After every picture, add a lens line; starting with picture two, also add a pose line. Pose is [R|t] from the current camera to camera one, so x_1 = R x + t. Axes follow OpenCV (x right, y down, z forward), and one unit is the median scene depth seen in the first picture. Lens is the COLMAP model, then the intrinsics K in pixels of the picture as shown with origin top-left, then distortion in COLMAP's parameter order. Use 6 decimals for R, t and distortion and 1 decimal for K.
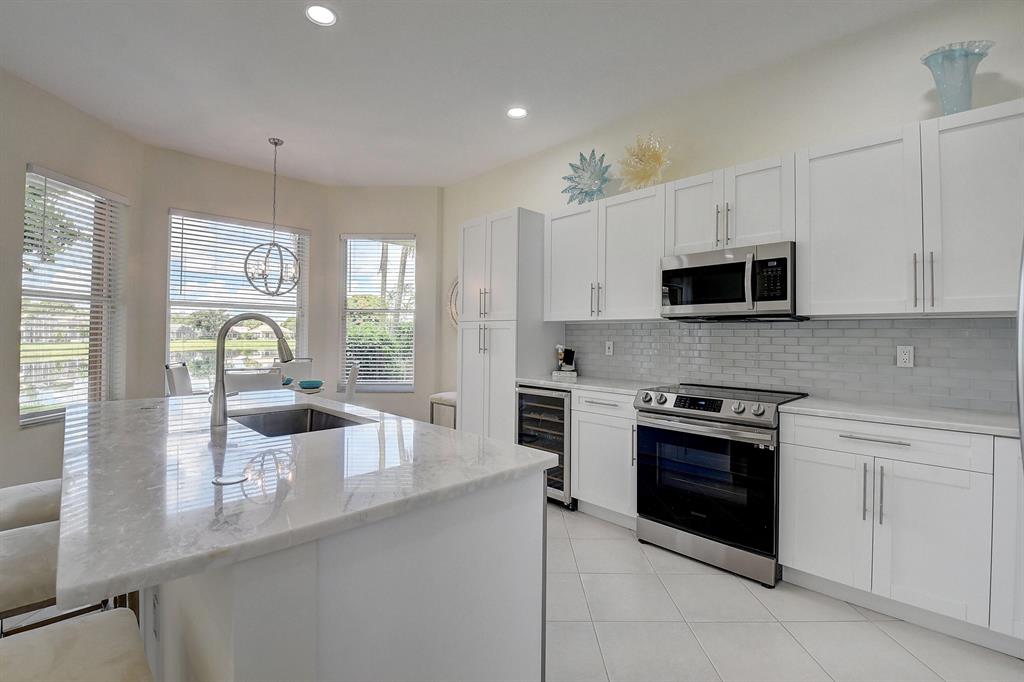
lens RADIAL K [[452.1, 0, 506.6], [0, 452.1, 328.2], [0, 0, 1]] dist [0.004540, -0.017592]
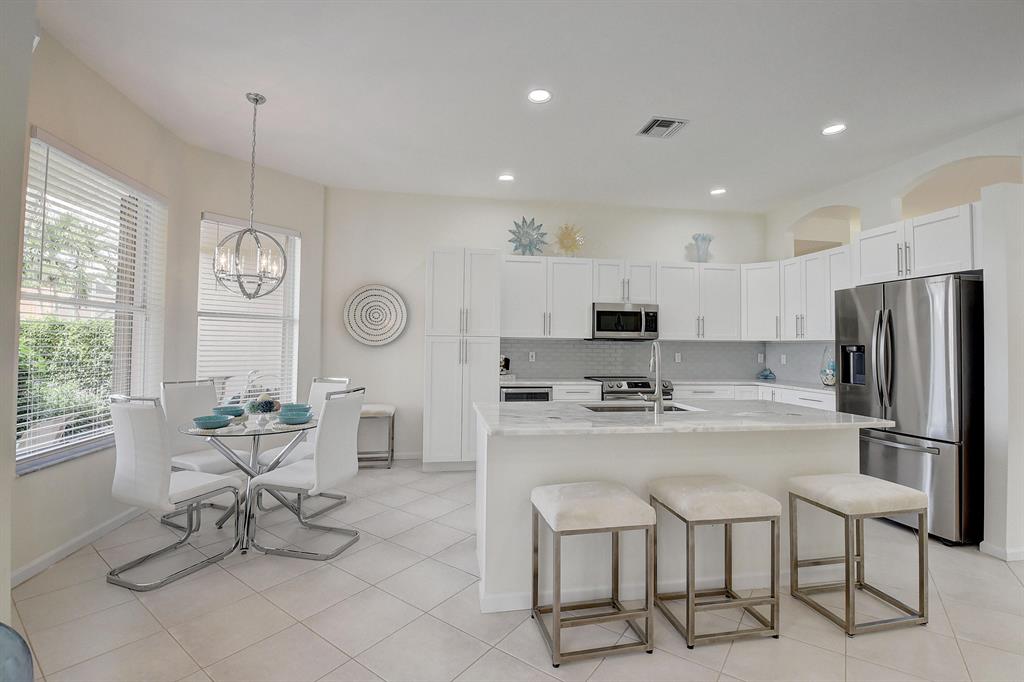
lens RADIAL K [[452.1, 0, 505.9], [0, 452.1, 328.8], [0, 0, 1]] dist [0.004540, -0.017592]
pose [[0.579548, 0.026246, 0.814516, -1.195754], [-0.020682, 0.999633, -0.017496, -0.021590], [-0.814676, -0.006706, 0.579878, 0.282249]]
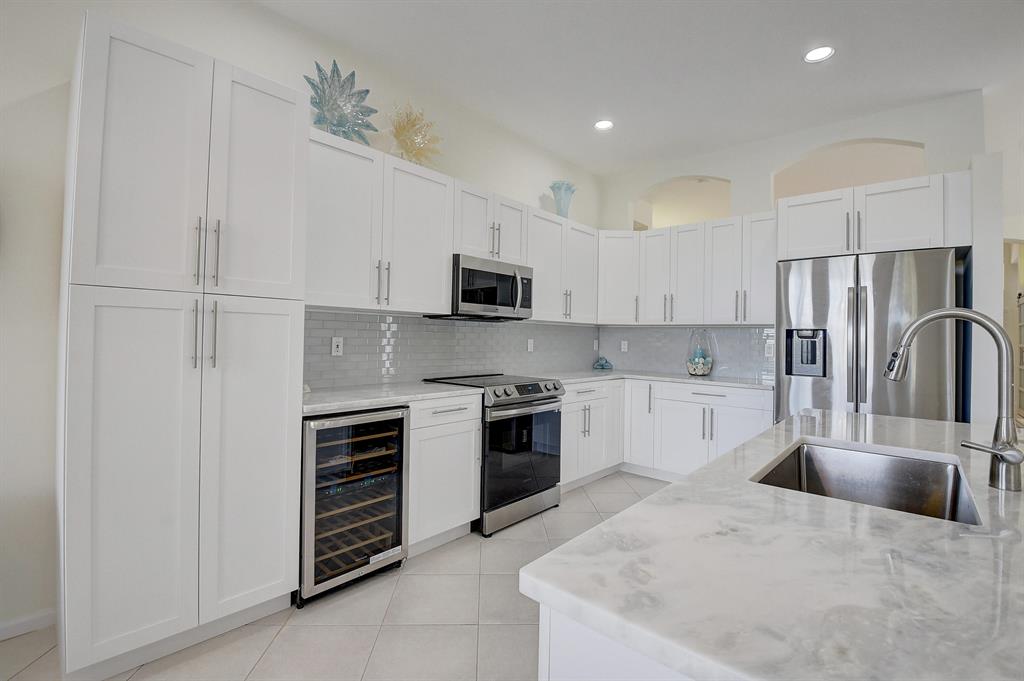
lens RADIAL K [[452.1, 0, 511.2], [0, 452.1, 331.8], [0, 0, 1]] dist [0.004540, -0.017592]
pose [[-0.069964, 0.000484, 0.997549, -0.641484], [-0.037976, 0.999274, -0.003149, 0.014163], [-0.996826, -0.038104, -0.069895, 0.923958]]
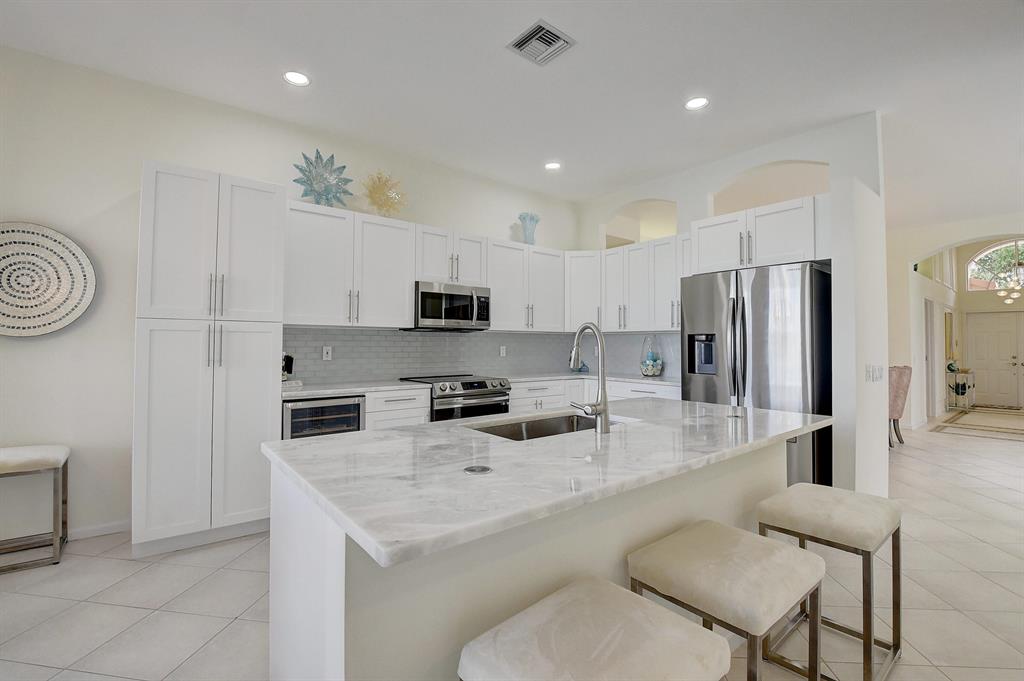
lens RADIAL K [[452.1, 0, 511.2], [0, 452.1, 330.8], [0, 0, 1]] dist [0.004540, -0.017592]
pose [[0.090809, 0.020289, 0.995662, -0.896490], [-0.021252, 0.999604, -0.018431, 0.004424], [-0.995642, -0.019486, 0.091204, 0.598772]]
